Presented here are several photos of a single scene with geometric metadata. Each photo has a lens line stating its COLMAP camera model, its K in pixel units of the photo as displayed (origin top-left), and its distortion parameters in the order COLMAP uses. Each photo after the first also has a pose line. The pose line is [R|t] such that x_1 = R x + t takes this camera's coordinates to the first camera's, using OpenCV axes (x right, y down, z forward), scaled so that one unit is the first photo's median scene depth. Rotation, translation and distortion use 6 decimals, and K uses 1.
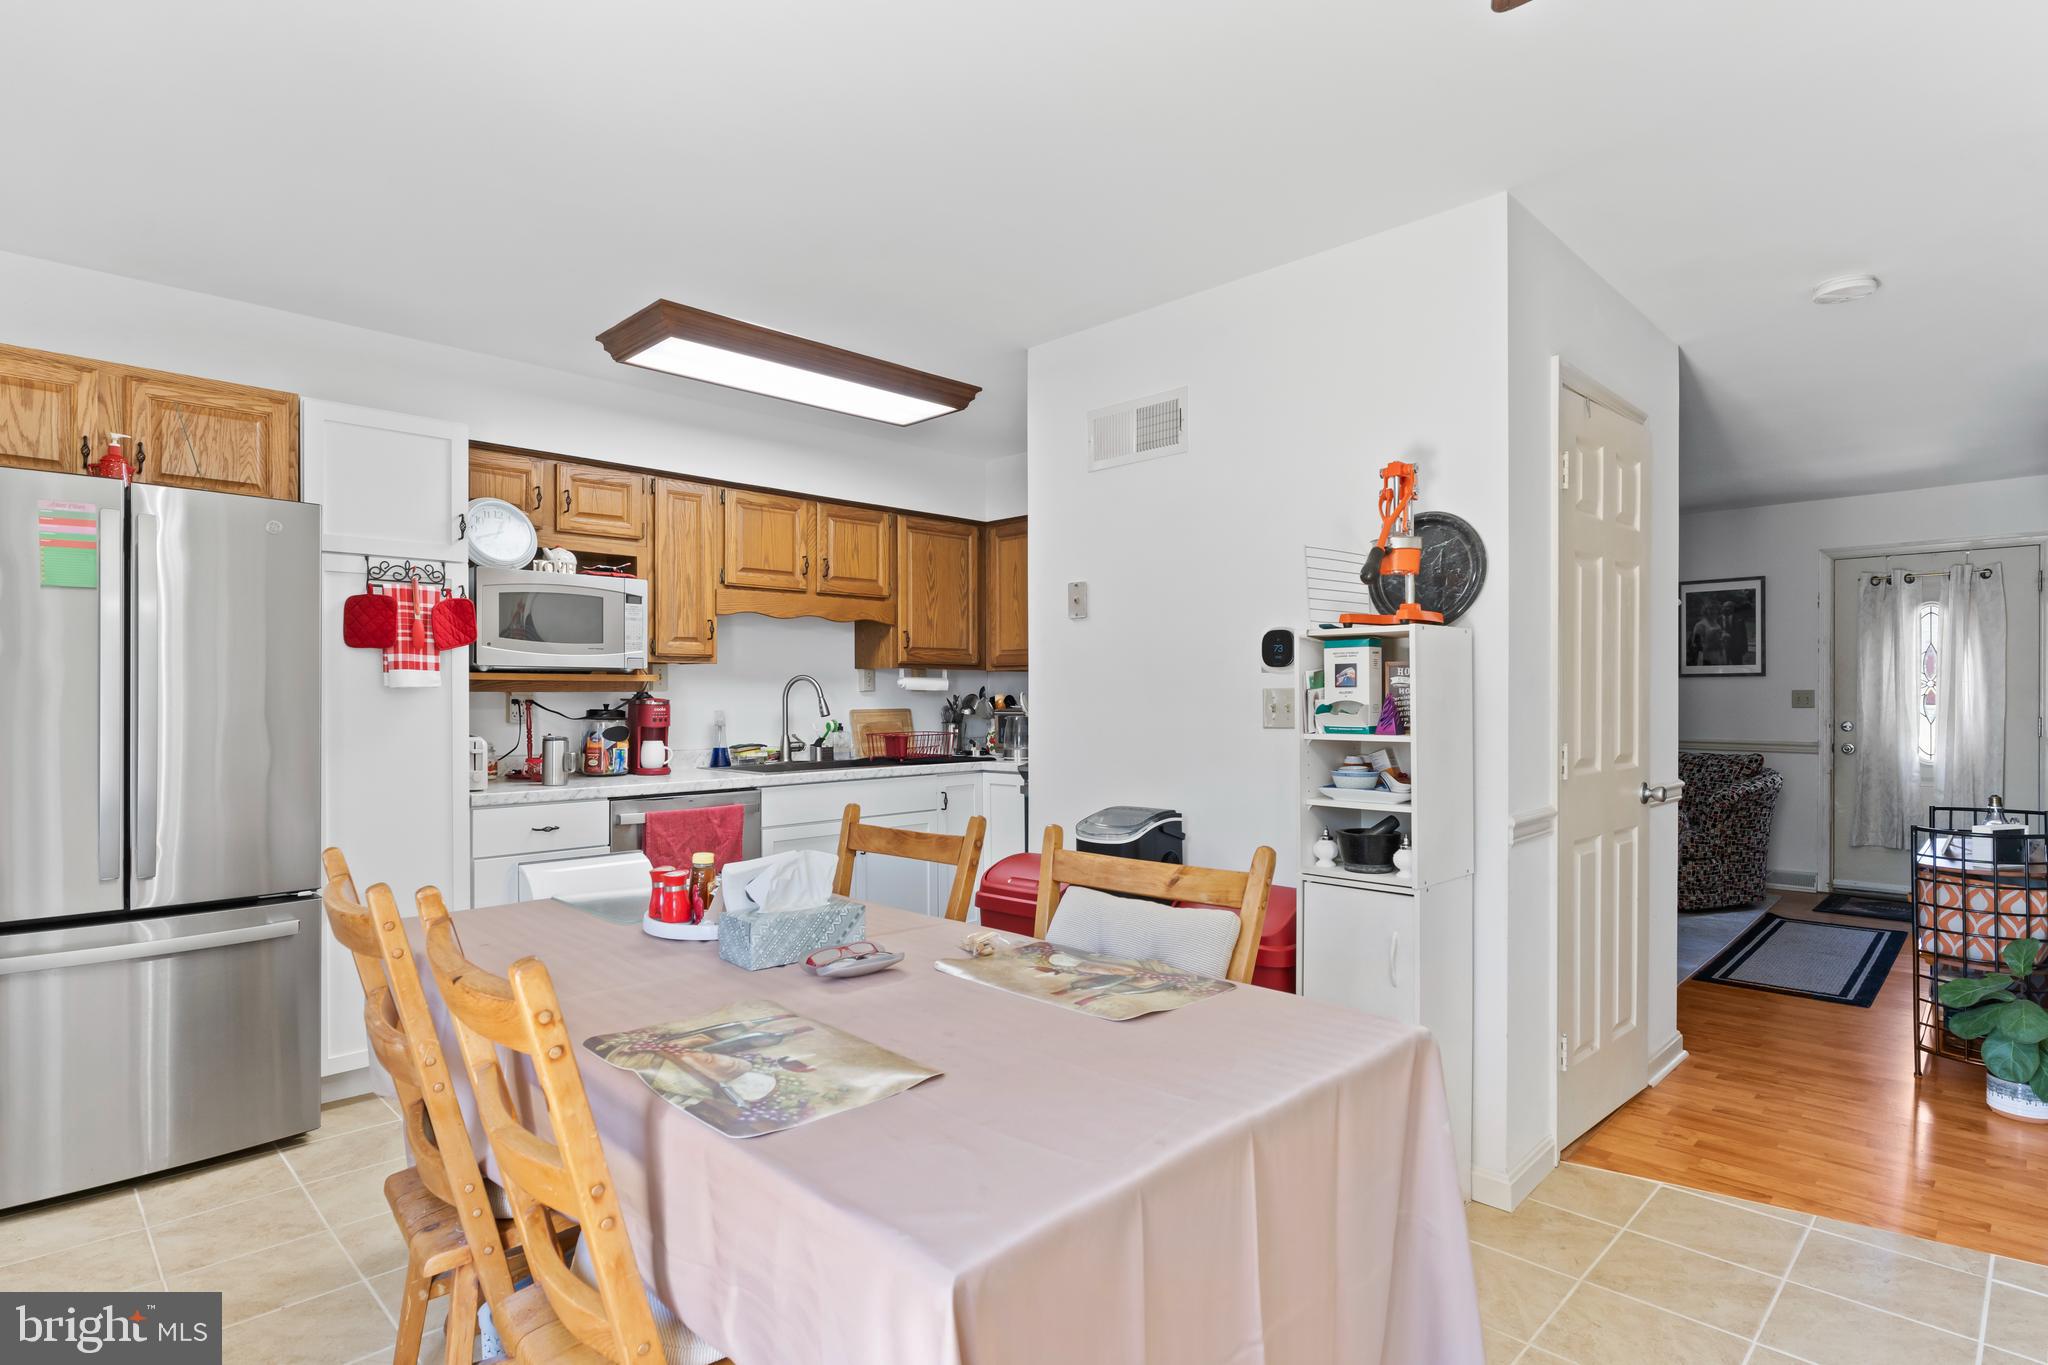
lens RADIAL K [[1064.1, 0, 1025.4], [0, 1064.1, 690.2], [0, 0, 1]] dist [-0.011682, -0.000215]
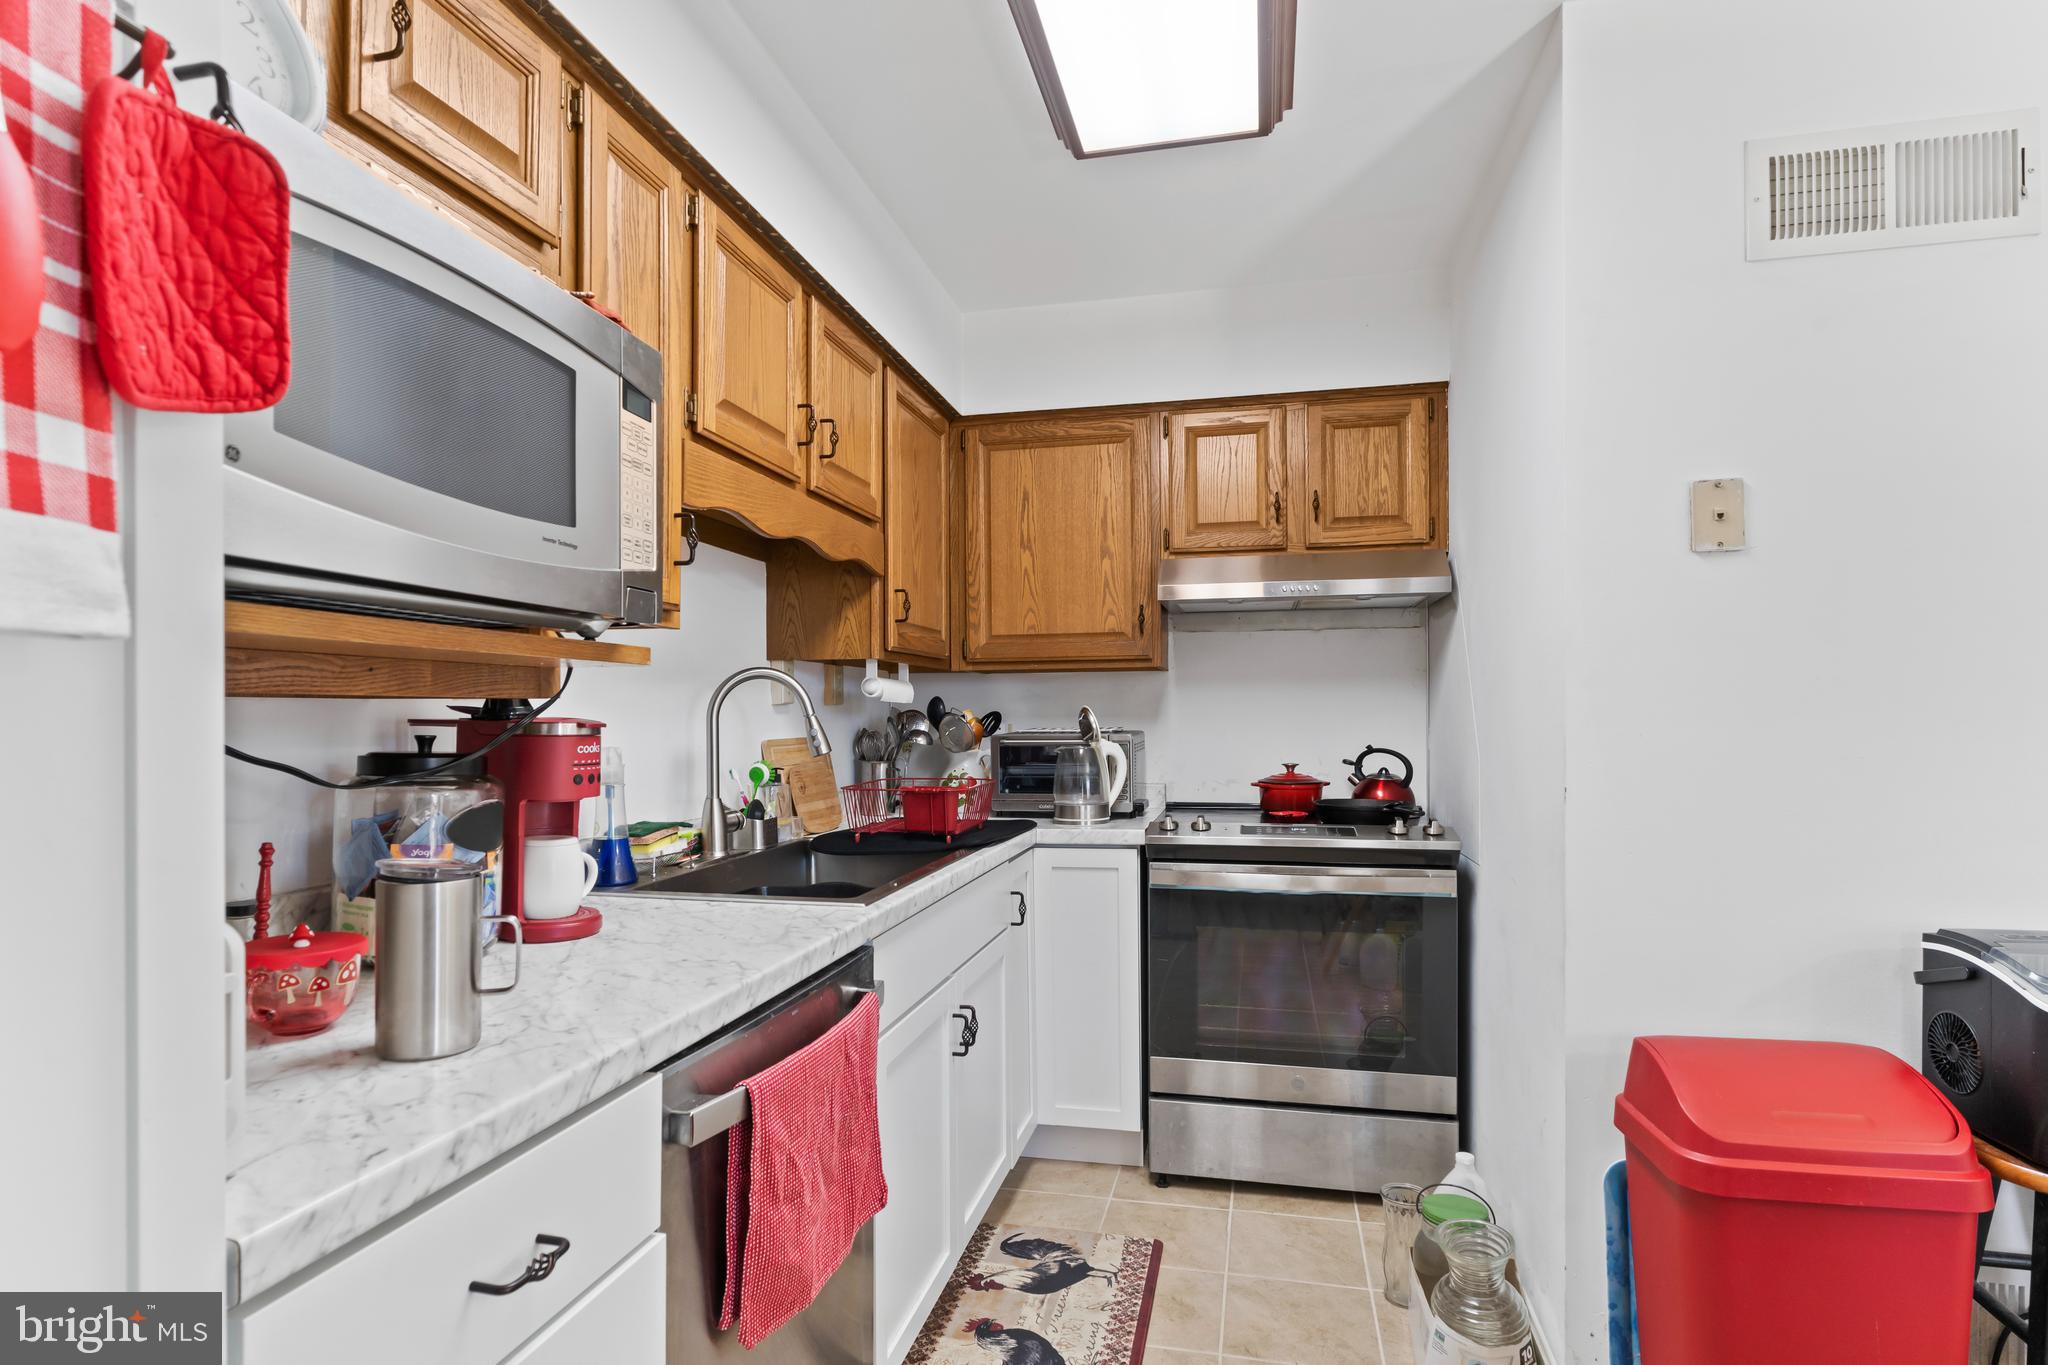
lens RADIAL K [[1064.1, 0, 1025.9], [0, 1064.1, 703.0], [0, 0, 1]] dist [-0.011682, -0.000215]
pose [[0.848709, 0.003798, 0.528846, -0.387500], [0.000668, 0.999966, -0.008253, 0.005695], [-0.528859, 0.007358, 0.848678, 0.595383]]
